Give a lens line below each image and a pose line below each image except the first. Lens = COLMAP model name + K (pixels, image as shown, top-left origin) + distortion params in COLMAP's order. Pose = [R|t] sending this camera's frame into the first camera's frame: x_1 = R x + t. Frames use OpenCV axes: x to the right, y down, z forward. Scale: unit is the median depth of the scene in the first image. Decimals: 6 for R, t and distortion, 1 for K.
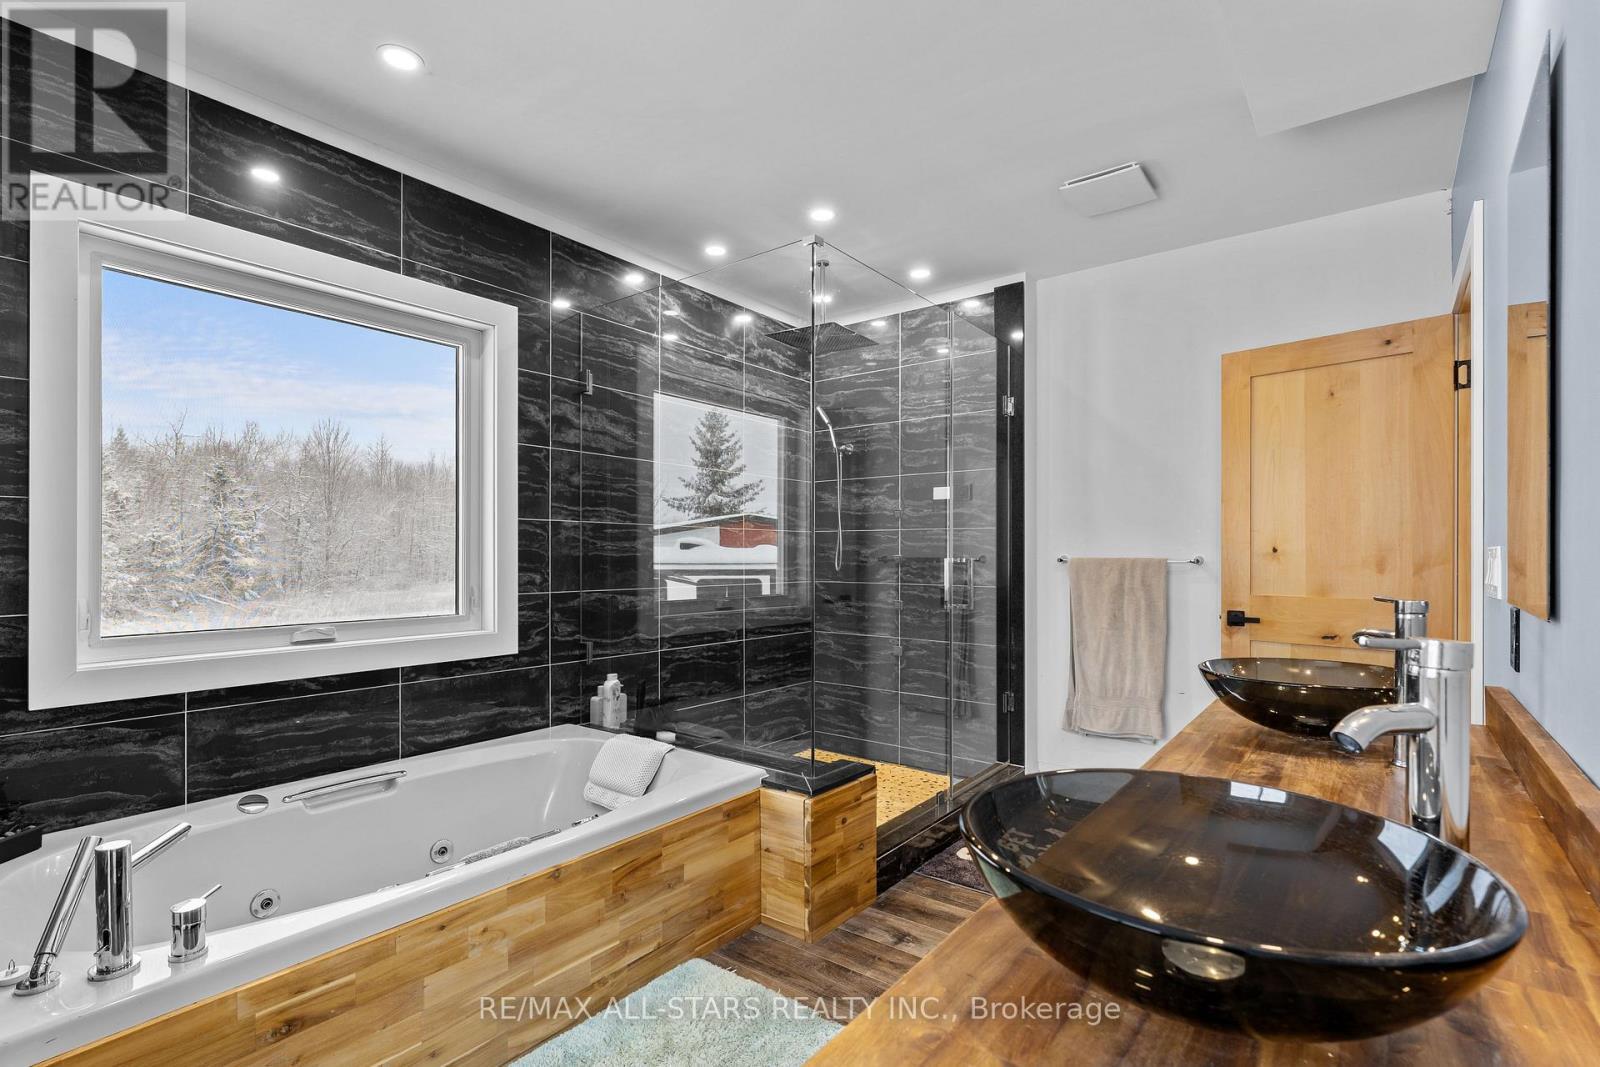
lens RADIAL K [[721.4, 0, 800.4], [0, 721.4, 553.6], [0, 0, 1]] dist [0.000872, 0.000034]
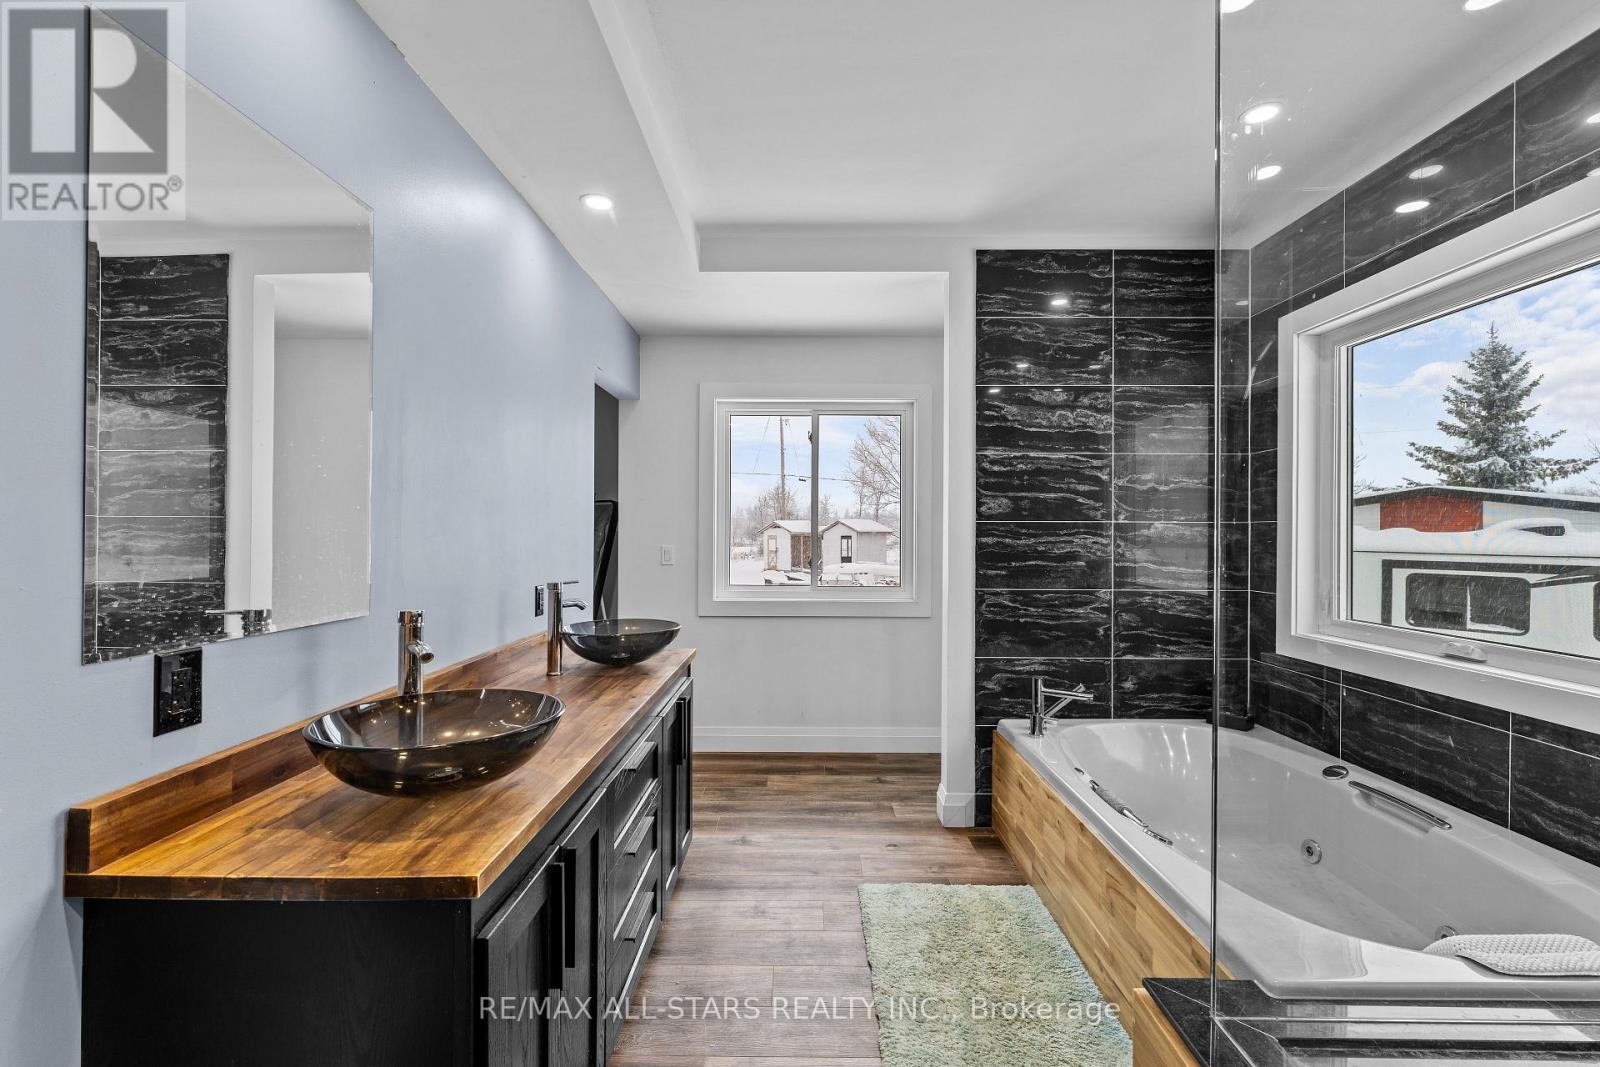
lens RADIAL K [[849.3, 0, 803.8], [0, 849.3, 527.2], [0, 0, 1]] dist [-0.000326, 0.000267]
pose [[-0.812572, -0.007719, -0.582809, 0.460085], [-0.005461, 0.999969, -0.005630, -0.025298], [0.582835, -0.001392, -0.812590, 0.982015]]
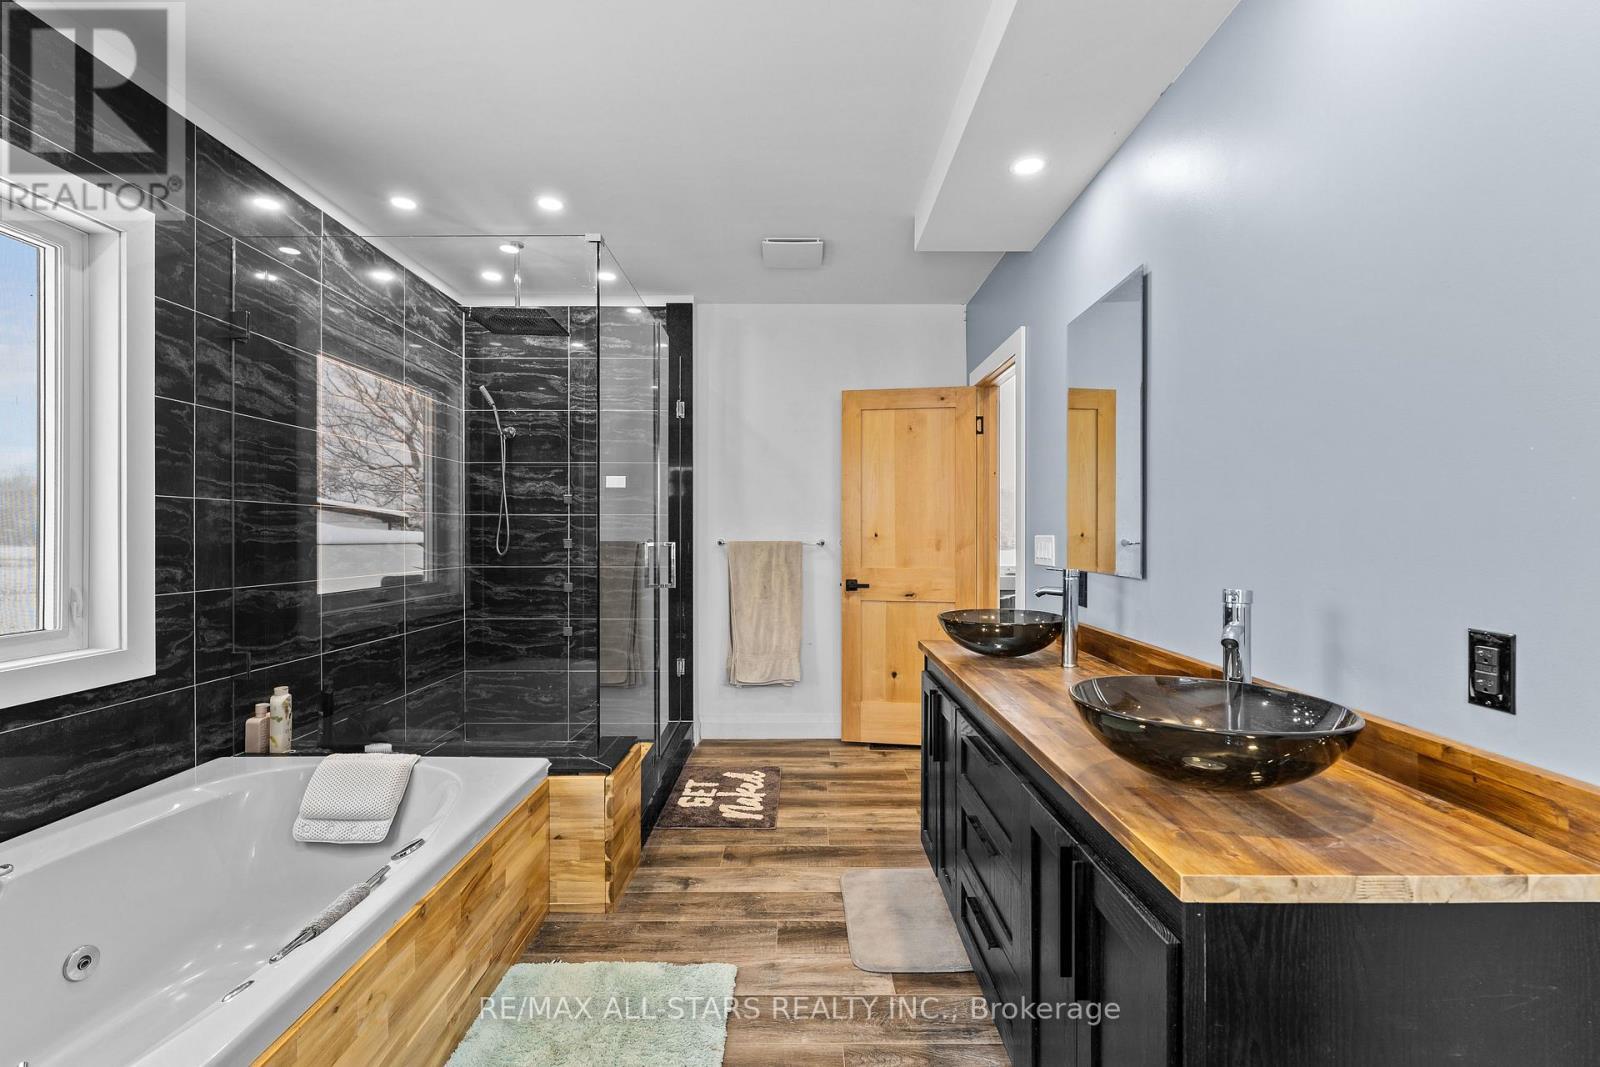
lens RADIAL K [[667.5, 0, 800.0], [0, 667.5, 533.5], [0, 0, 1]] dist [-0.000528, -0.000009]
pose [[0.808619, 0.000170, 0.588332, -0.225496], [0.000519, 0.999999, -0.001002, -0.006797], [-0.588332, 0.001116, 0.808619, 0.037691]]
